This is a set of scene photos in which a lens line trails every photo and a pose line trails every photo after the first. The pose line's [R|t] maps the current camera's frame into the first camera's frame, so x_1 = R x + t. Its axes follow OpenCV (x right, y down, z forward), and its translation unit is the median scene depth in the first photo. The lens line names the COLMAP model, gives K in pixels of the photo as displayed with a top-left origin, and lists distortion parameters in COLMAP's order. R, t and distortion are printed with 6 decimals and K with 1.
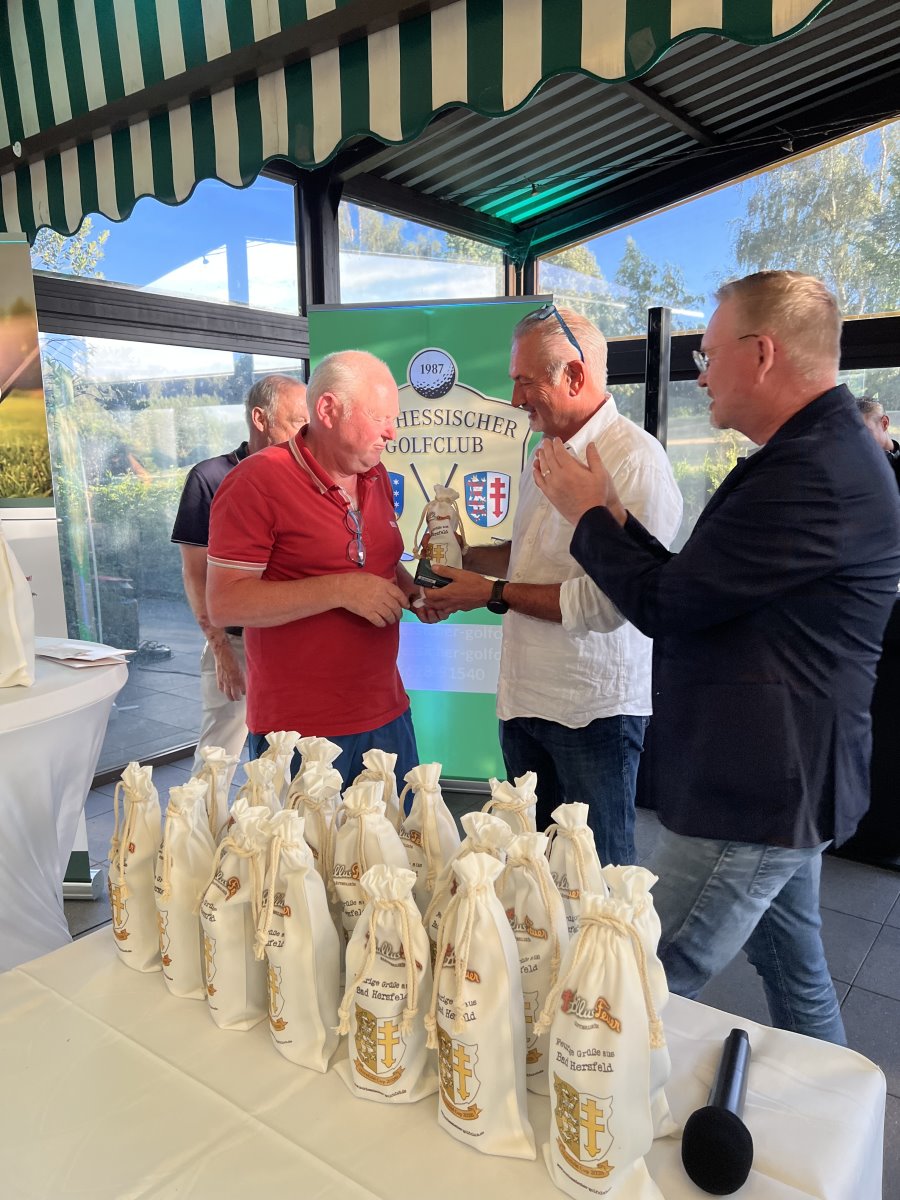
lens RADIAL K [[908.6, 0, 451.1], [0, 908.6, 604.7], [0, 0, 1]] dist [0.028570, -0.029245]
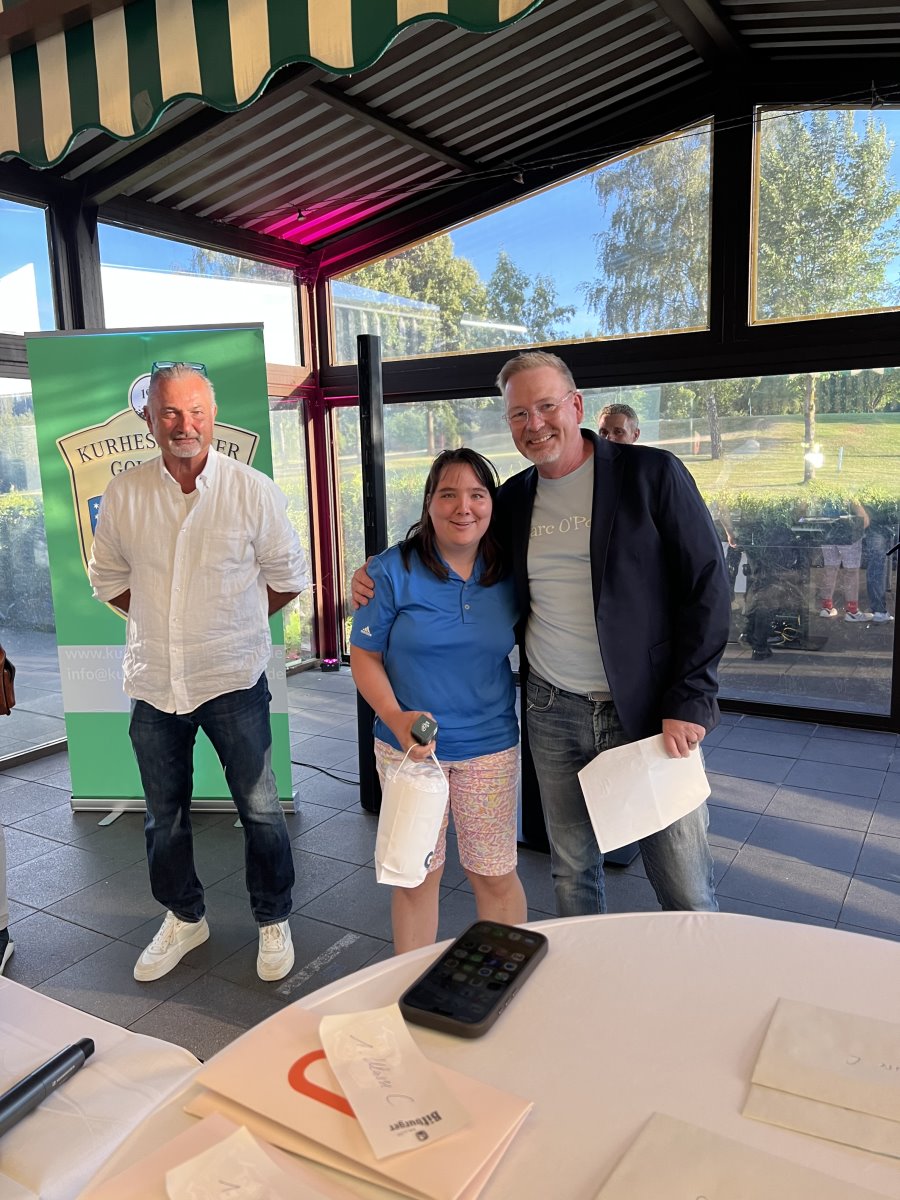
lens RADIAL K [[908.6, 0, 445.8], [0, 908.6, 593.0], [0, 0, 1]] dist [0.028570, -0.029245]
pose [[0.994996, -0.032895, 0.094349, 0.197331], [0.034863, 0.999206, -0.019293, -0.006263], [-0.093639, 0.022486, 0.995352, -0.035570]]
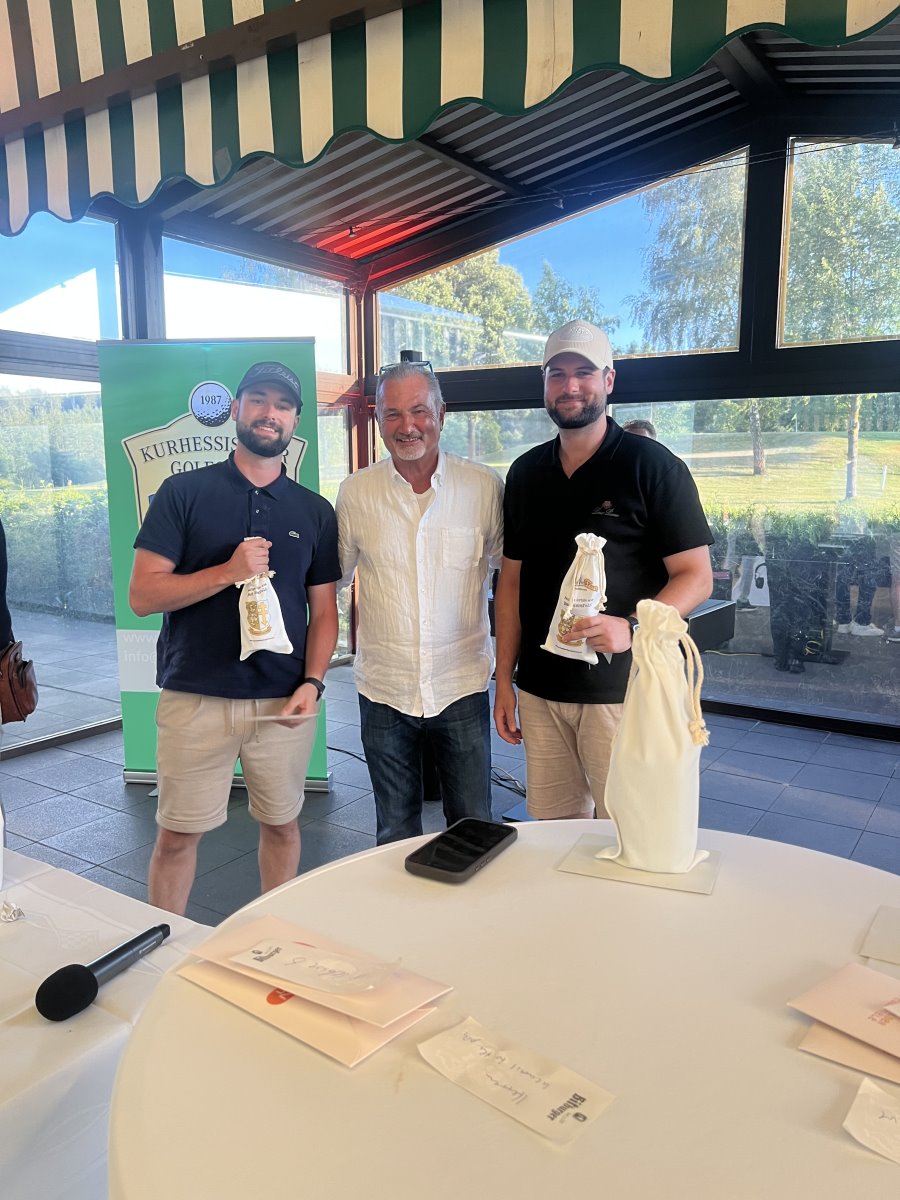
lens RADIAL K [[908.6, 0, 453.6], [0, 908.6, 606.0], [0, 0, 1]] dist [0.028570, -0.029245]
pose [[0.998050, 0.000201, 0.062419, 0.199247], [0.000606, 0.999916, -0.012917, 0.004318], [-0.062417, 0.012930, 0.997966, -0.112424]]
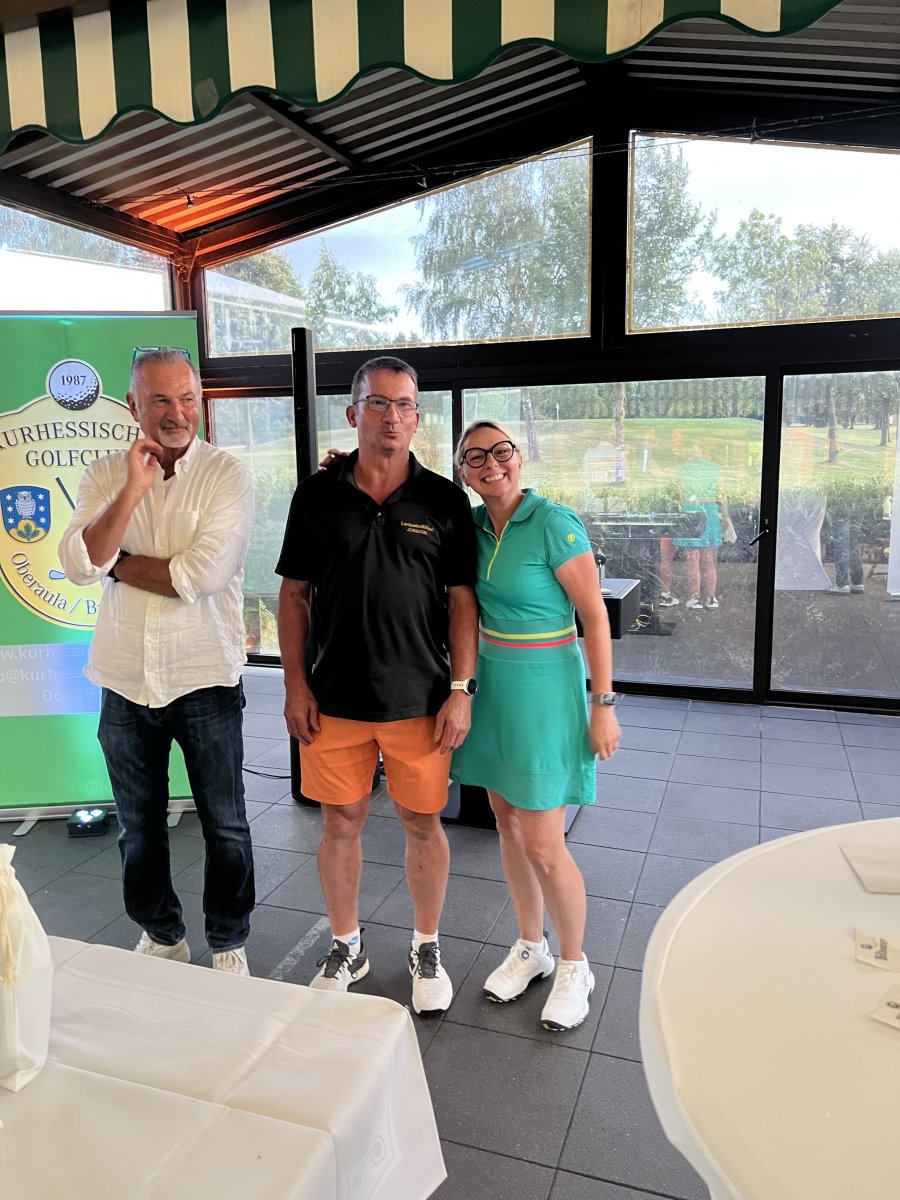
lens RADIAL K [[908.6, 0, 442.7], [0, 908.6, 592.3], [0, 0, 1]] dist [0.028570, -0.029245]
pose [[0.955116, -0.050466, 0.291903, 0.058438], [0.055653, 0.998405, -0.009489, -0.002084], [-0.290958, 0.025308, 0.956401, -0.039612]]
